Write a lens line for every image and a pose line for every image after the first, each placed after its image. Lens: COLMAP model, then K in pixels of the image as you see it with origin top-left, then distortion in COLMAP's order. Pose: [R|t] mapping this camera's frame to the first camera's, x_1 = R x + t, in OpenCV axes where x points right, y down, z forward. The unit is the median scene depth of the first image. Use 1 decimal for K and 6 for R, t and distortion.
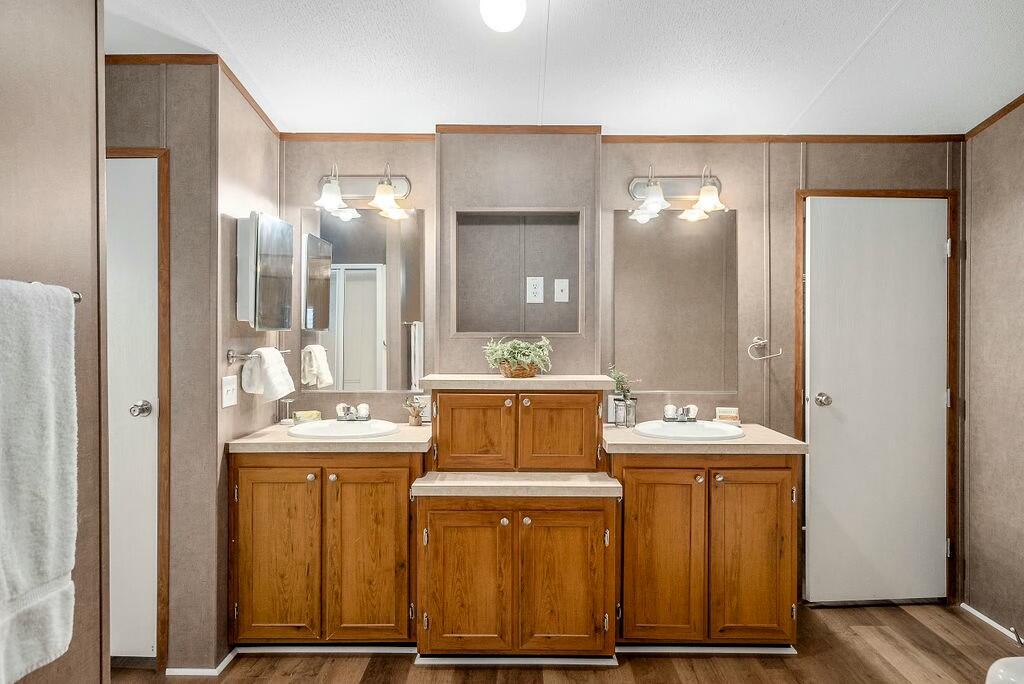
lens RADIAL K [[631.0, 0, 512.3], [0, 631.0, 335.7], [0, 0, 1]] dist [0.010577, -0.000248]
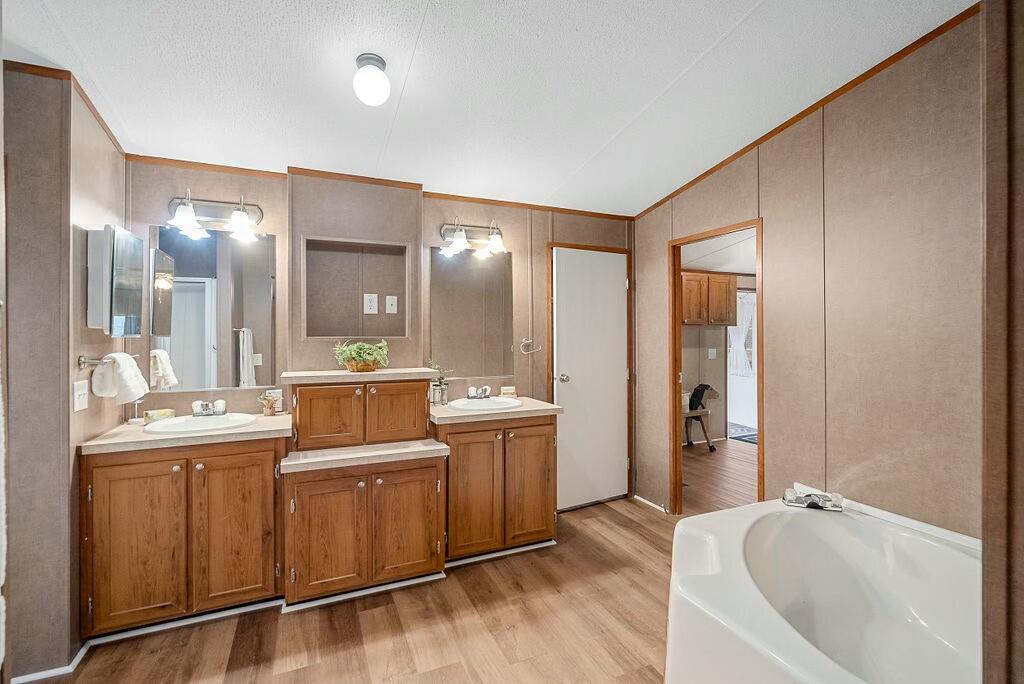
lens RADIAL K [[465.1, 0, 511.6], [0, 465.1, 336.5], [0, 0, 1]] dist [-0.000929, 0.000646]
pose [[0.911992, -0.008582, 0.410118, -0.100638], [0.010400, 0.999943, -0.002202, -0.000570], [-0.410076, 0.006274, 0.912030, 0.010656]]
